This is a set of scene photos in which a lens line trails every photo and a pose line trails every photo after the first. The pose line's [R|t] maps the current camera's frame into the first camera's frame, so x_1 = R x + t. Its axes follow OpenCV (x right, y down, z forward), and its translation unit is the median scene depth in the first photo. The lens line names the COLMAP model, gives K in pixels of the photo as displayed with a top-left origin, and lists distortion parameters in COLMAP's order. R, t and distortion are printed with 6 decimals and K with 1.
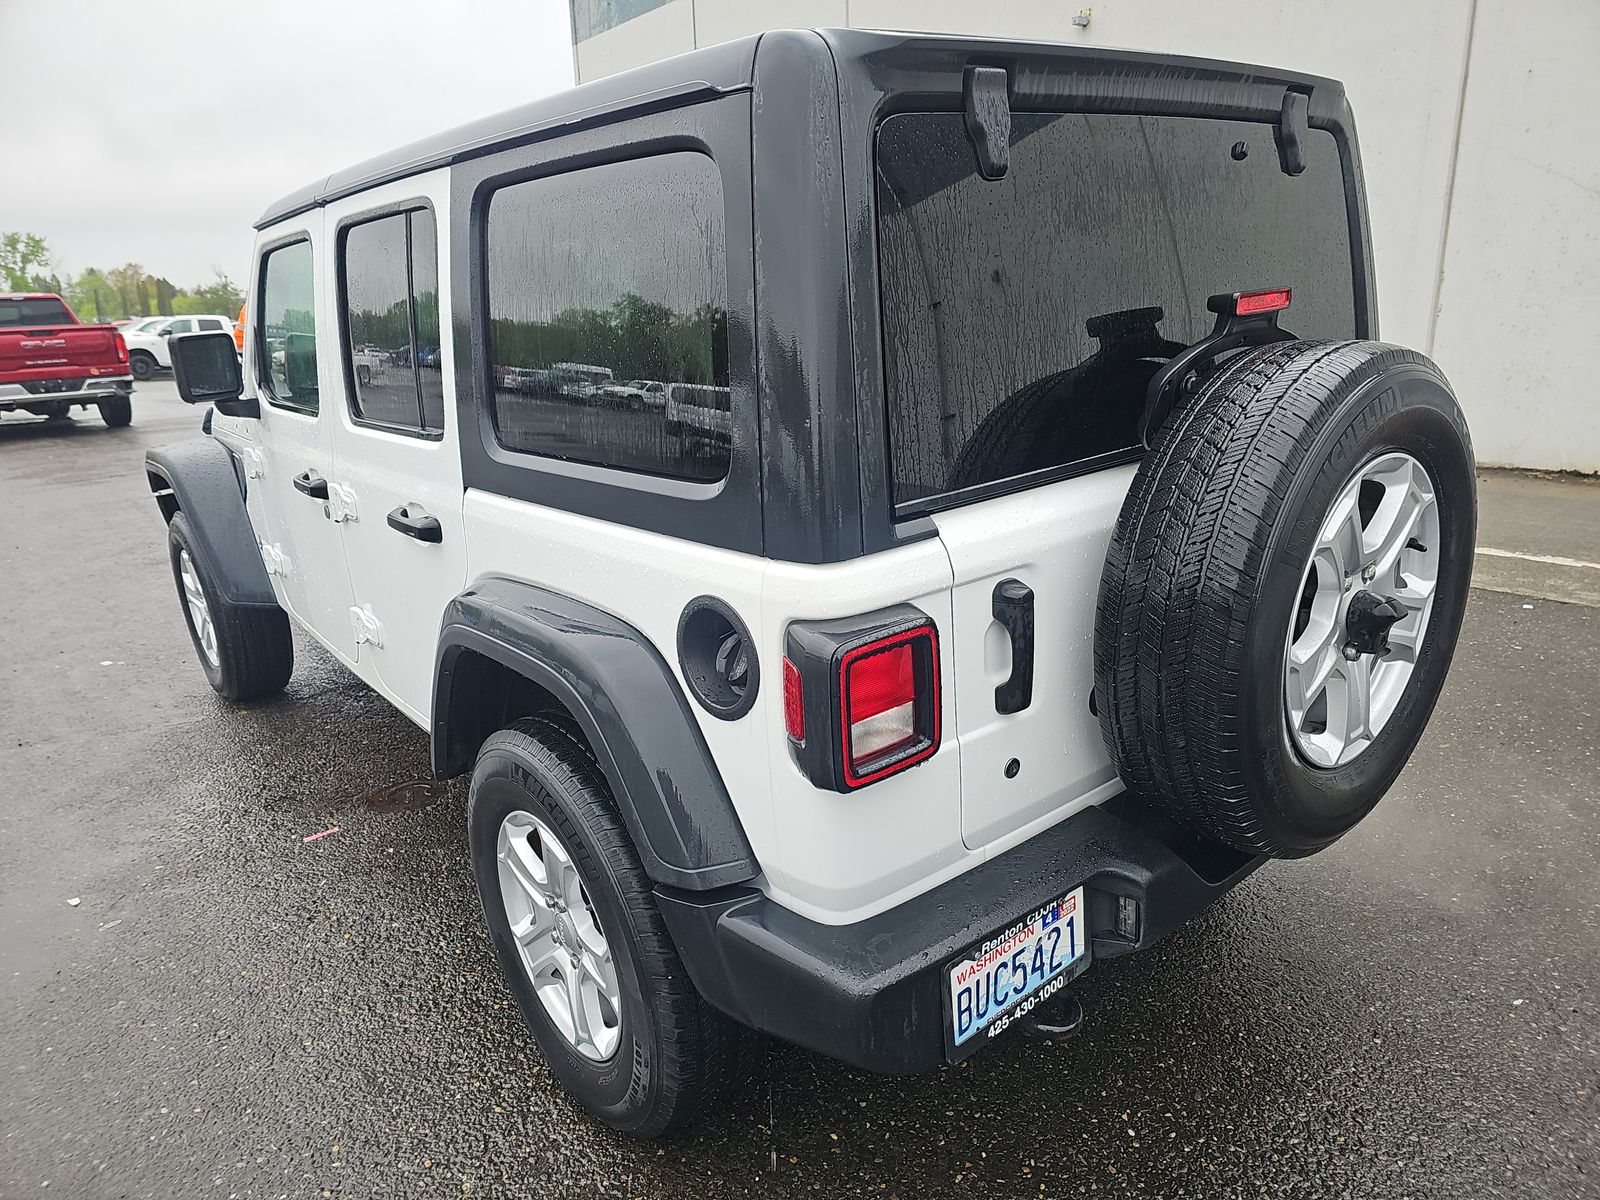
lens RADIAL K [[1078.9, 0, 800.0], [0, 1078.9, 600.0], [0, 0, 1]] dist [0.048496, -0.002222]
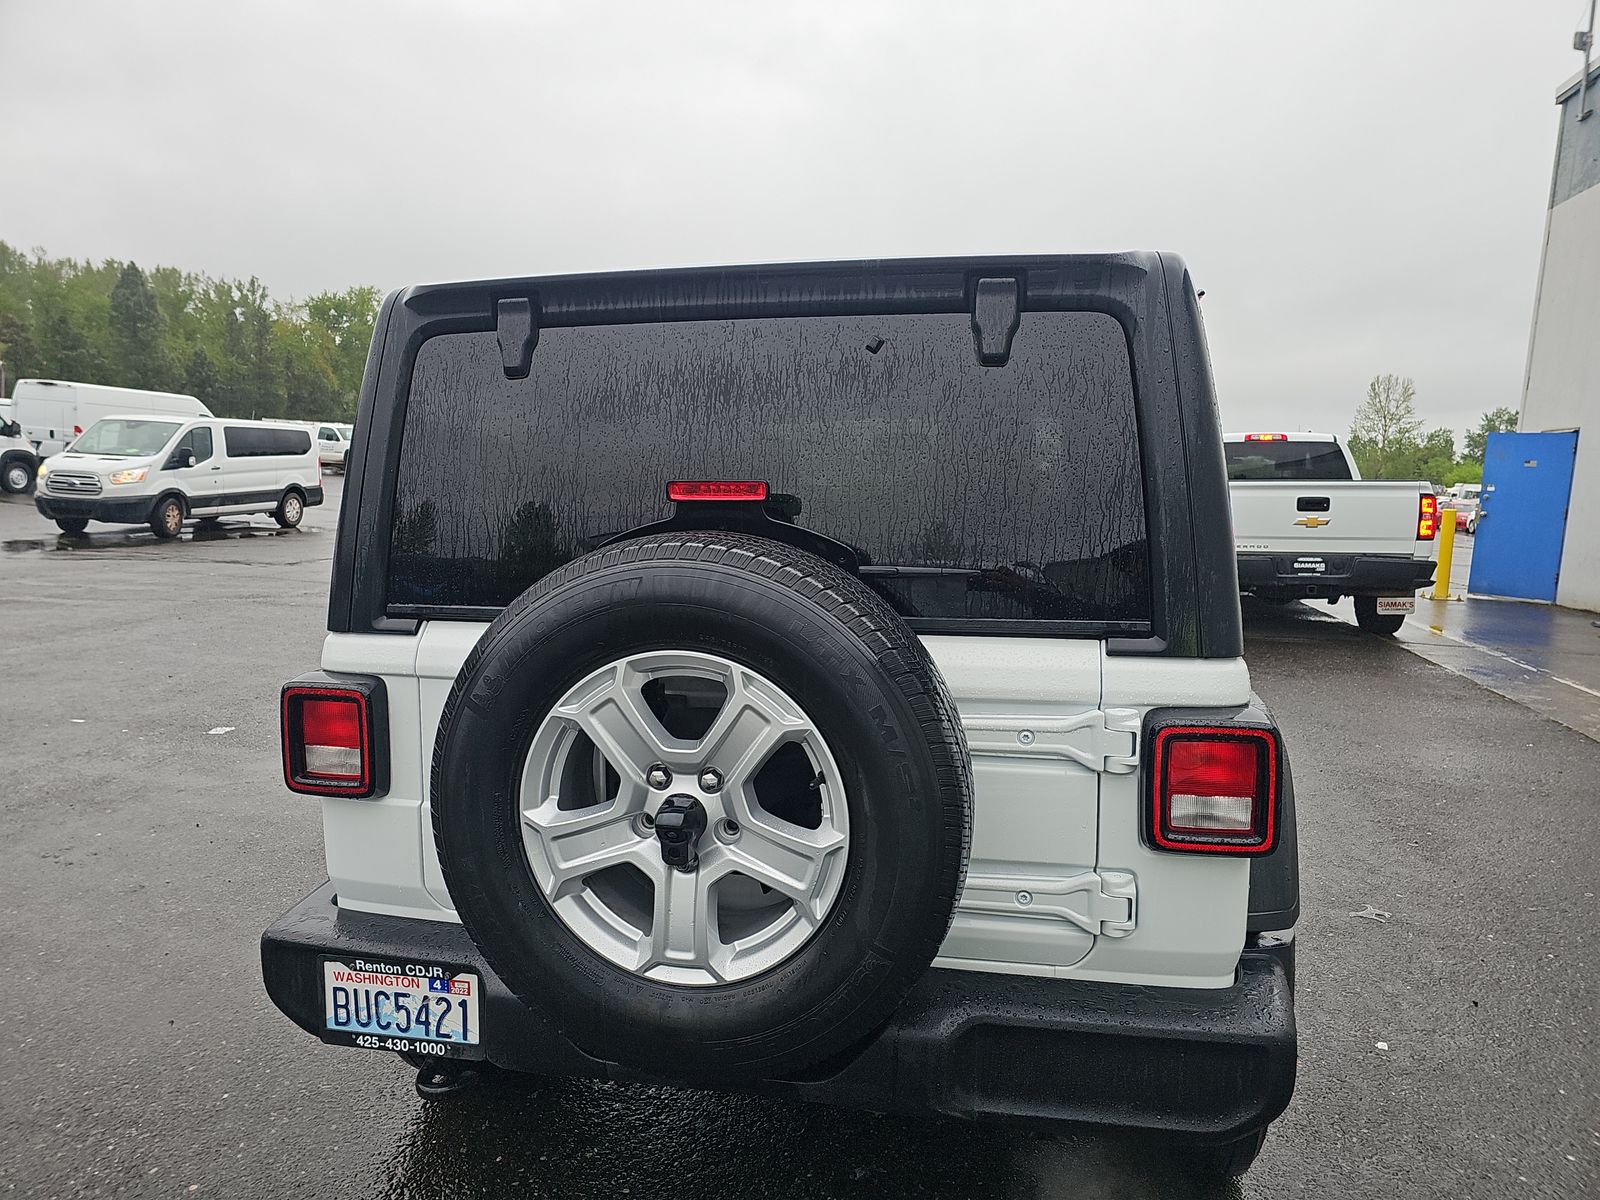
lens RADIAL K [[1078.9, 0, 800.0], [0, 1078.9, 600.0], [0, 0, 1]] dist [0.048496, -0.002222]
pose [[0.598537, 0.153506, -0.786251, 1.354741], [-0.271229, 0.962335, -0.018590, -0.191279], [0.753783, 0.224381, 0.617628, 0.494817]]
